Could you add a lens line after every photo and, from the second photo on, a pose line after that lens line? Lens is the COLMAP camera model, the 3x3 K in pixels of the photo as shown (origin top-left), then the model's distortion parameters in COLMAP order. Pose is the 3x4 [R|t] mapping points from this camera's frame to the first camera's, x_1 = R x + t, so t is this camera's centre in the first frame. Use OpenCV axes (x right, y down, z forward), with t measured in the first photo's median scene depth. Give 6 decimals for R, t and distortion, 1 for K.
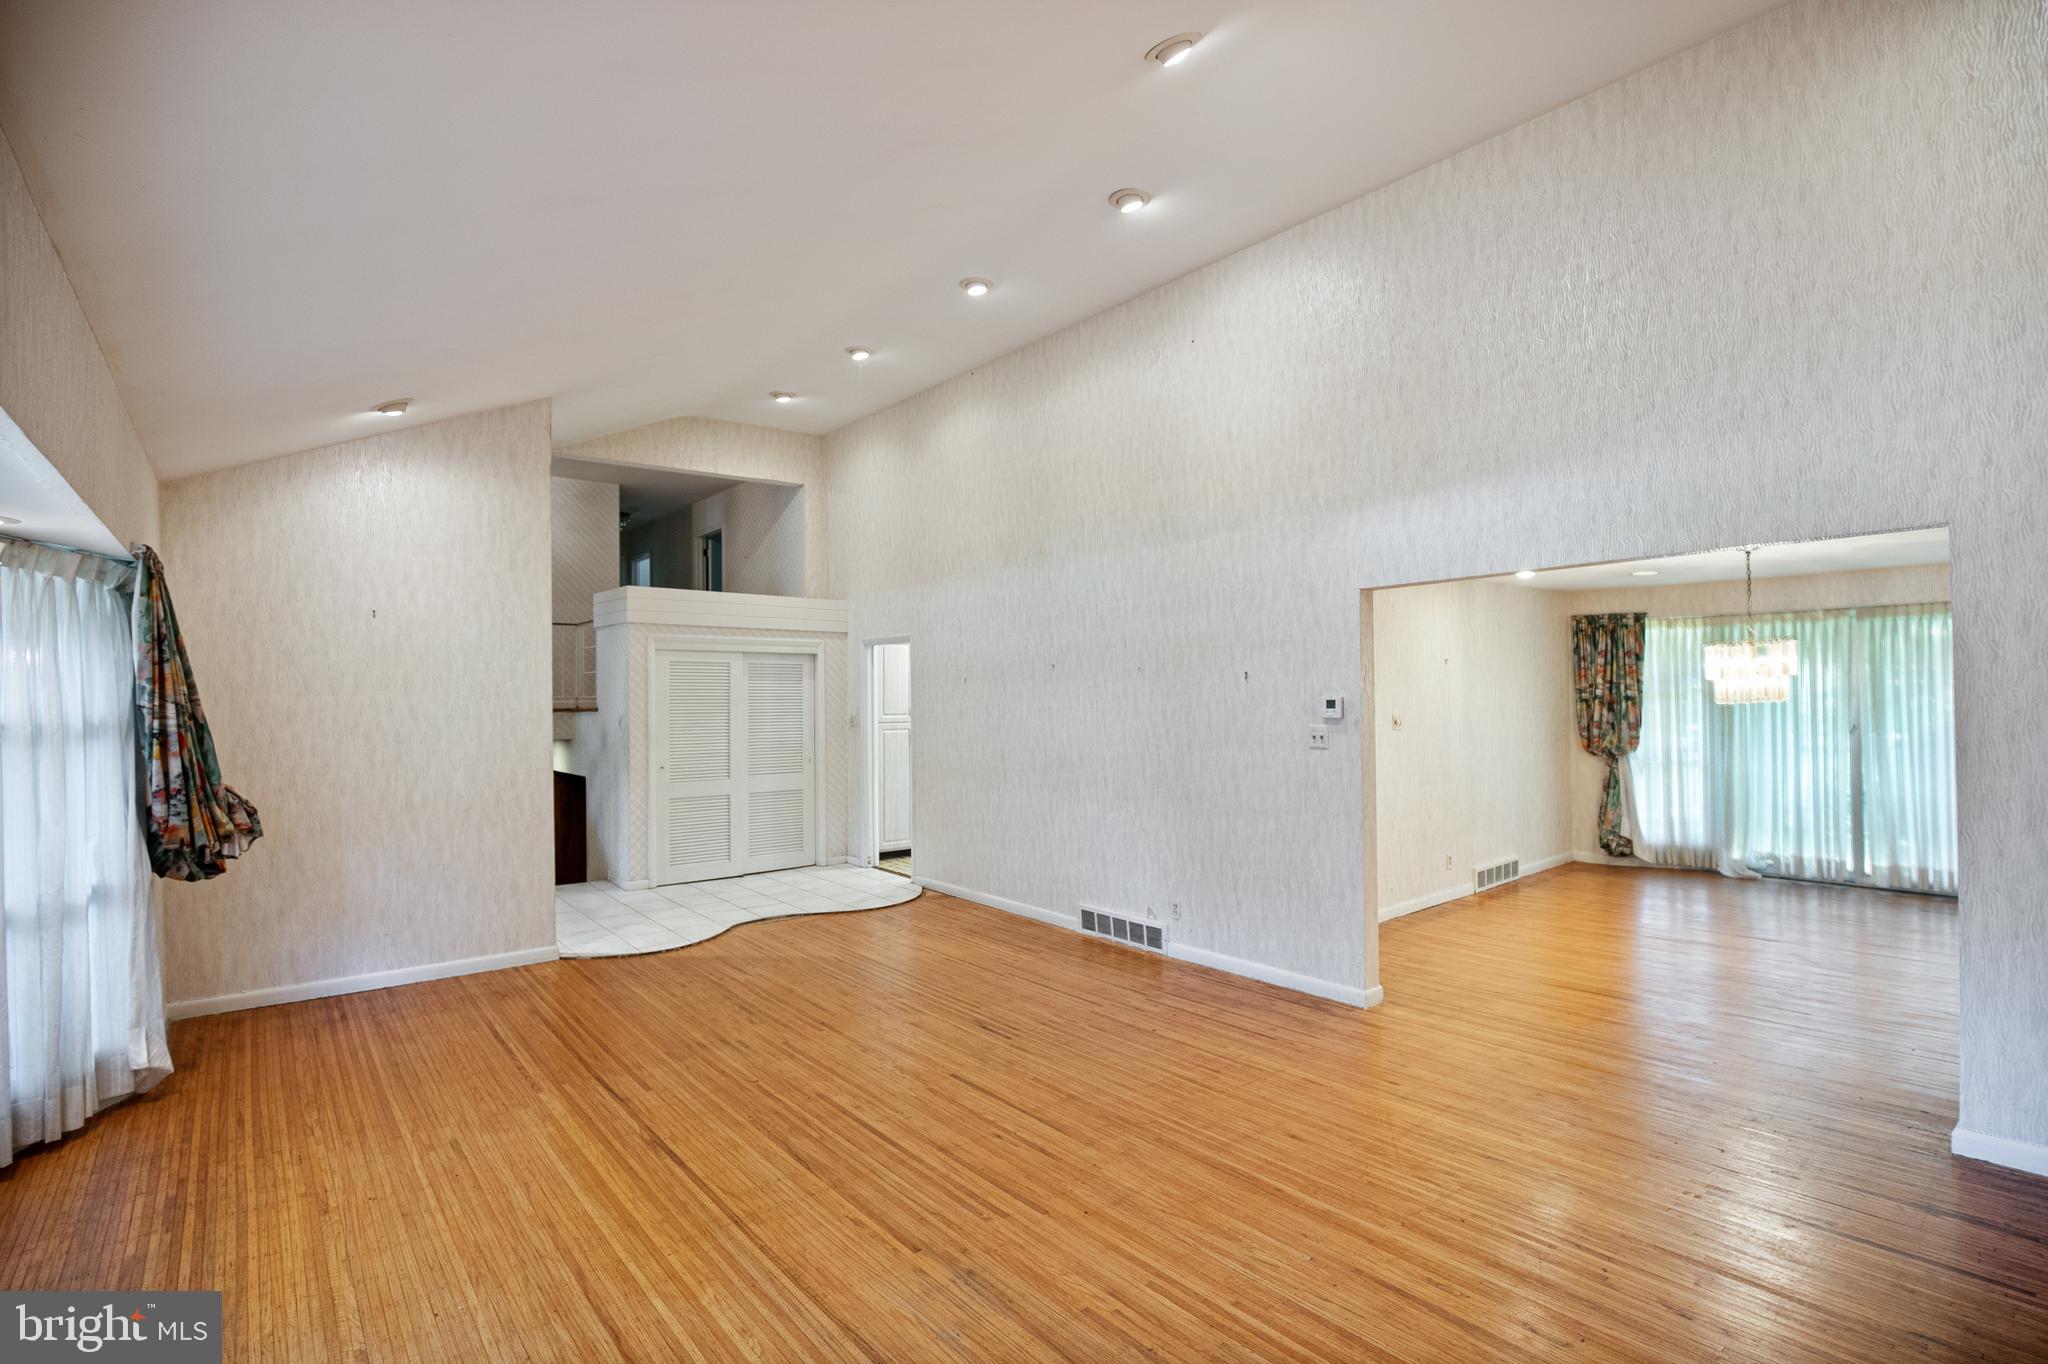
lens RADIAL K [[966.9, 0, 1021.7], [0, 966.9, 686.5], [0, 0, 1]] dist [-0.031184, 0.000734]
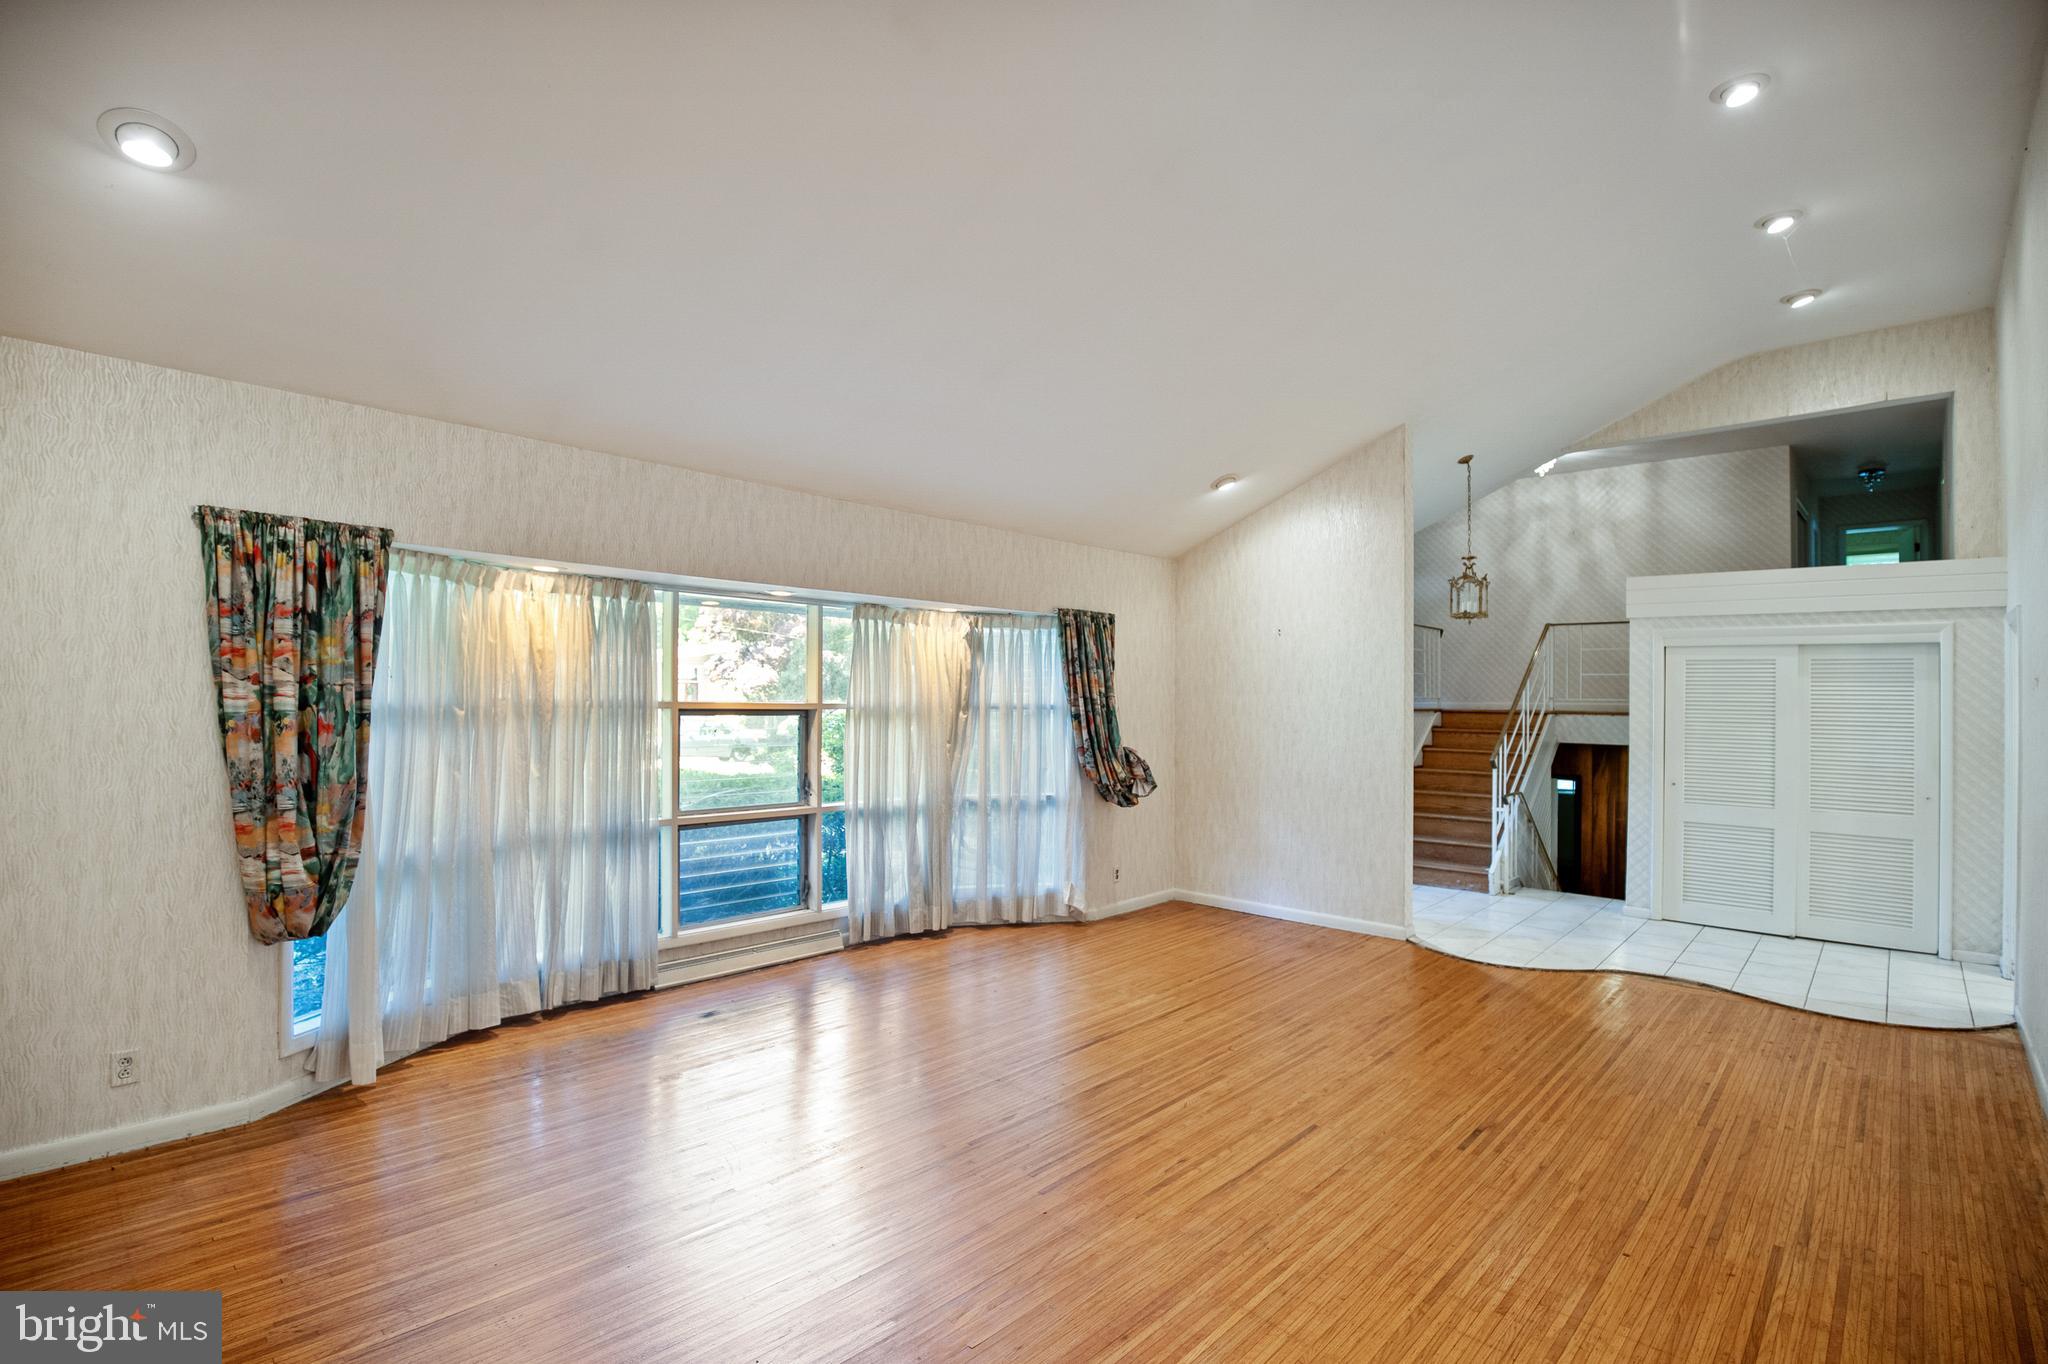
lens RADIAL K [[966.9, 0, 1021.7], [0, 966.9, 686.5], [0, 0, 1]] dist [-0.031184, 0.000734]
pose [[0.132895, 0.001153, -0.991129, 0.502176], [-0.002686, 0.999996, 0.000803, -0.002296], [0.991126, 0.002555, 0.132898, 0.397894]]
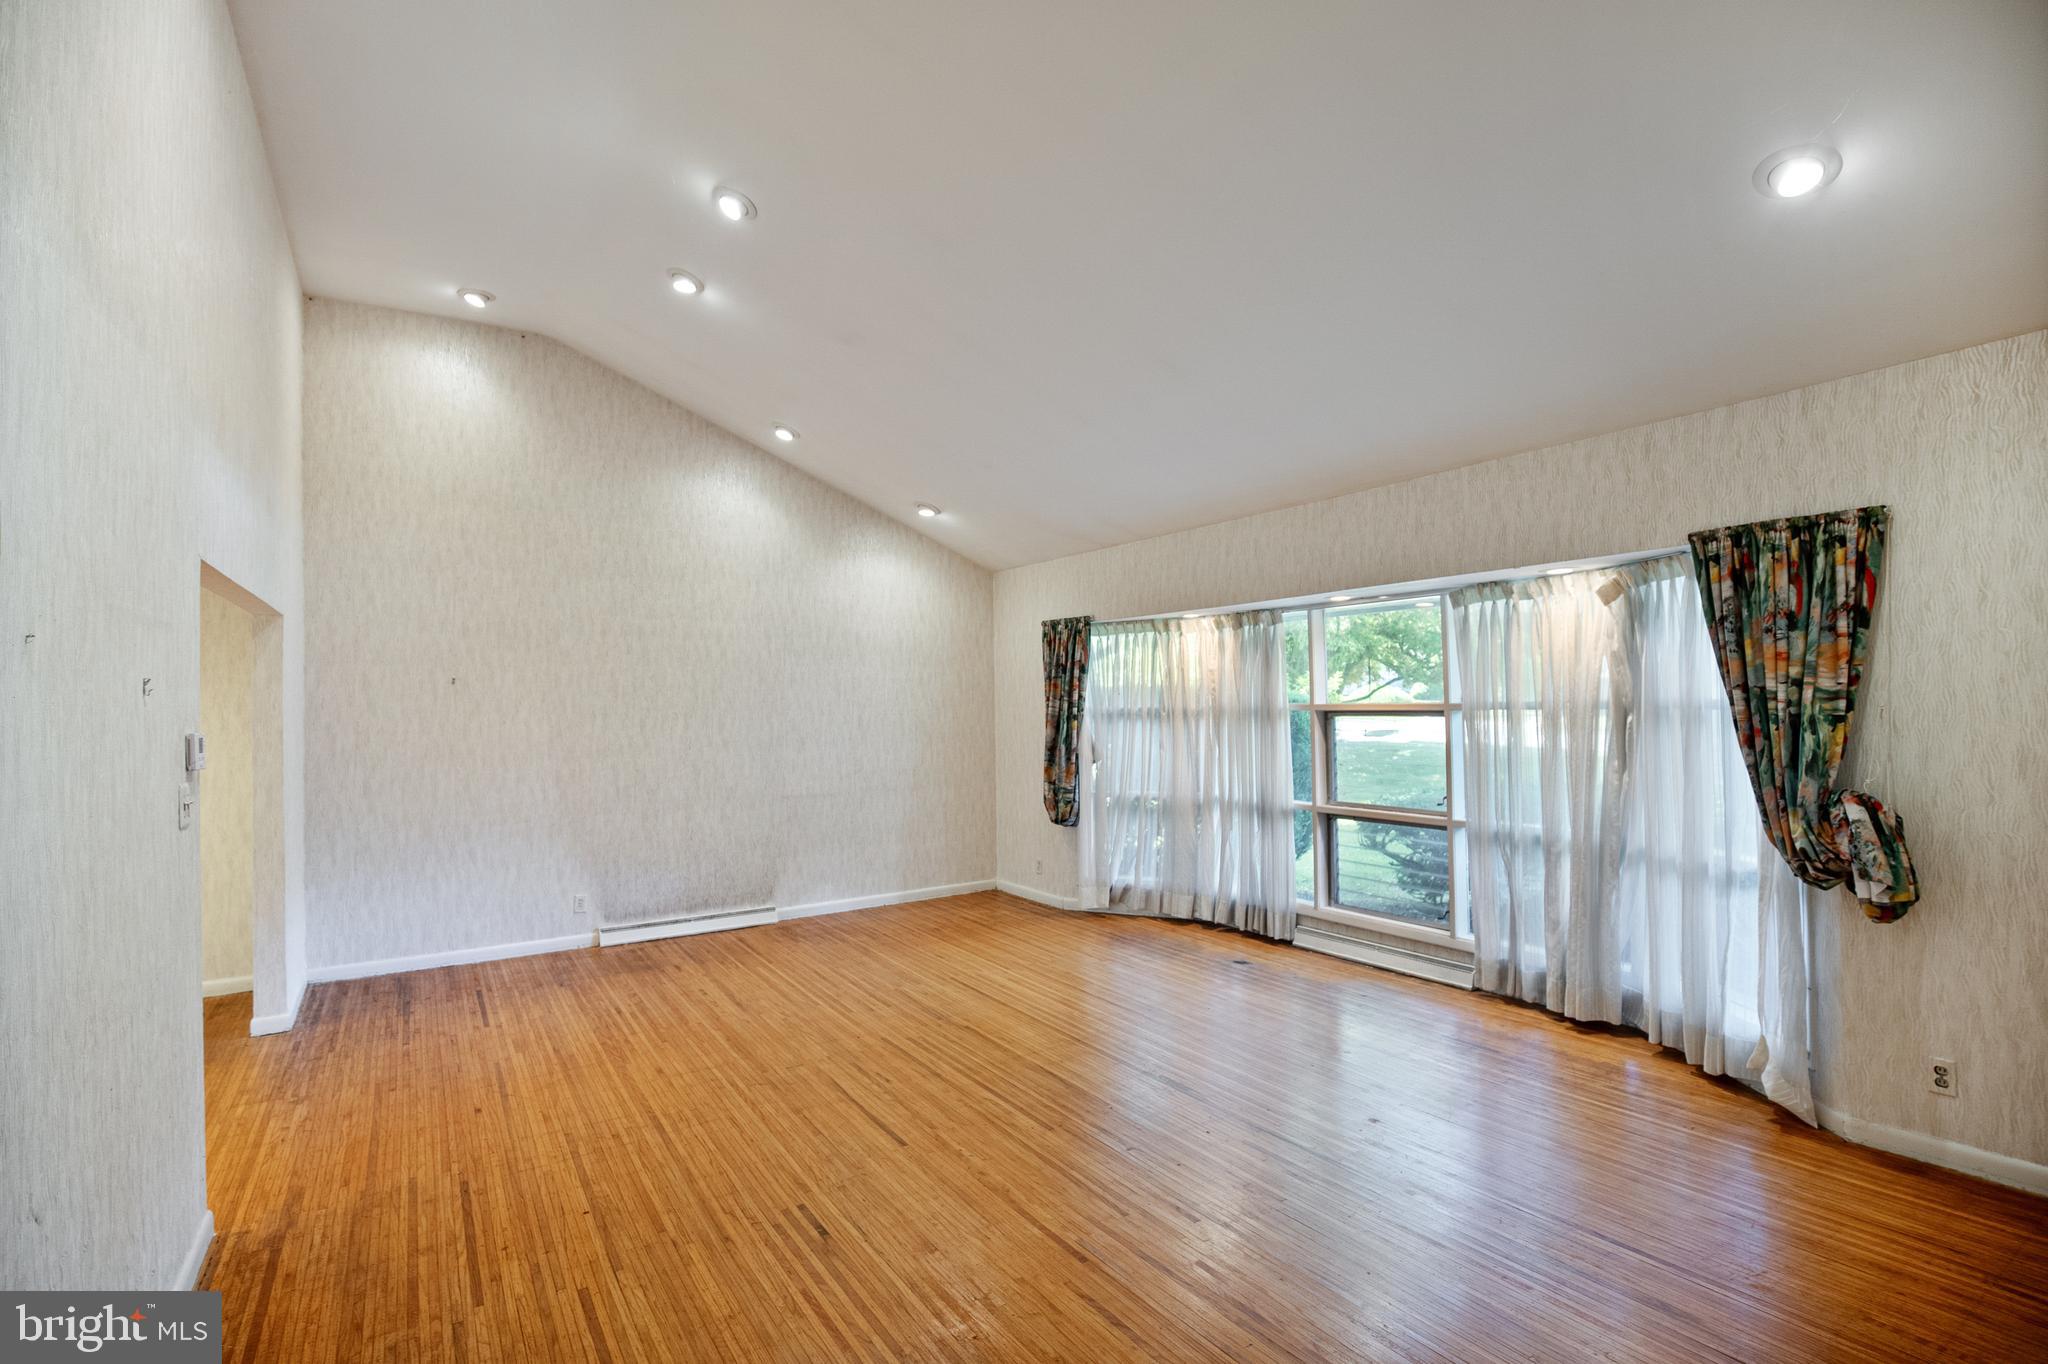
lens RADIAL K [[966.9, 0, 1021.7], [0, 966.9, 686.5], [0, 0, 1]] dist [-0.031184, 0.000734]
pose [[-0.993057, 0.034492, 0.112461, -0.188643], [0.031637, 0.999133, -0.027066, 0.010864], [-0.113297, -0.023320, -0.993287, 1.210887]]
